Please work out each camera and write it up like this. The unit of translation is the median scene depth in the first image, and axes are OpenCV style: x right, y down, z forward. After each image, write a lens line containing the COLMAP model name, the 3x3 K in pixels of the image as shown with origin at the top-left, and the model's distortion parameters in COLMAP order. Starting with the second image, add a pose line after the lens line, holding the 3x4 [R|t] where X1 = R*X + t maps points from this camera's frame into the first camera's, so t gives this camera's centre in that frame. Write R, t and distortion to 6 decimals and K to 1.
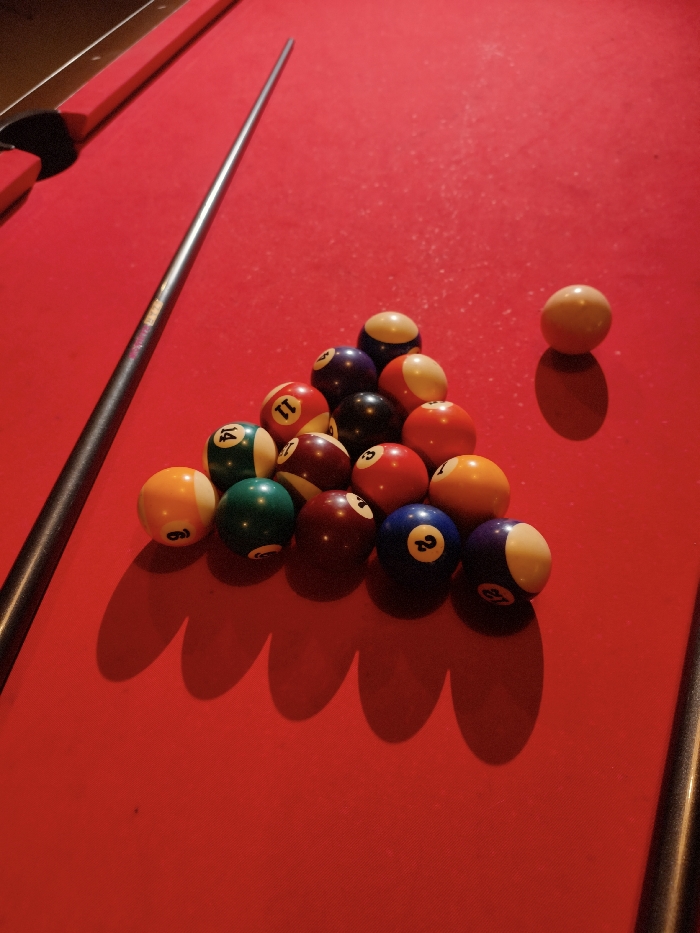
lens RADIAL K [[604.7, 0, 350.0], [0, 604.7, 466.5], [0, 0, 1]] dist [0.041320, -0.114911]
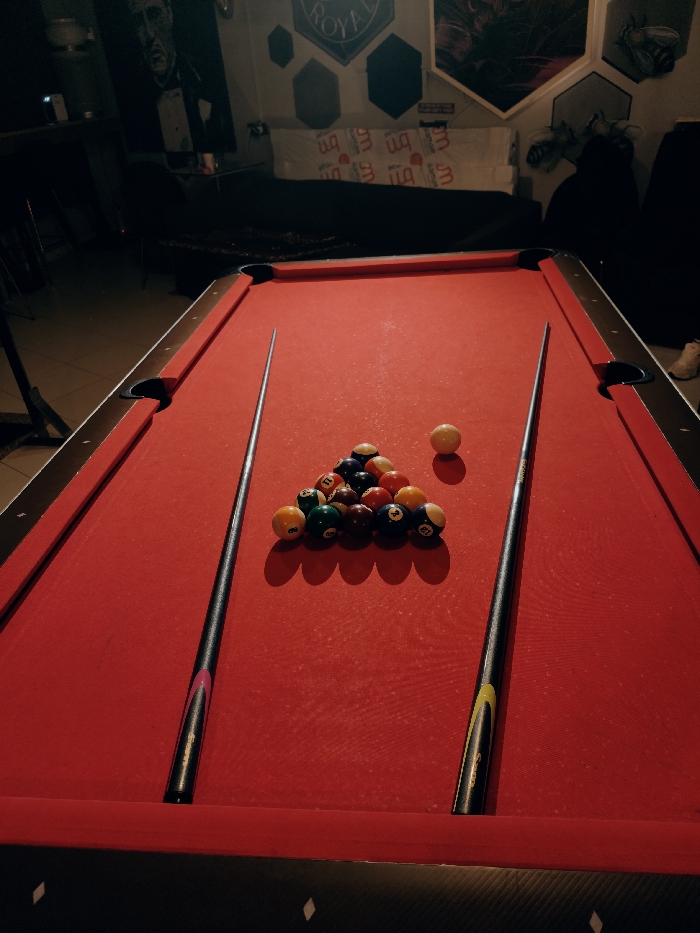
lens RADIAL K [[639.6, 0, 365.5], [0, 639.6, 466.3], [0, 0, 1]] dist [-0.027865, -0.001698]
pose [[0.984875, -0.115253, 0.129376, -0.263741], [0.153220, 0.927960, -0.339727, 0.684773], [-0.080901, 0.354412, 0.931583, -1.276980]]
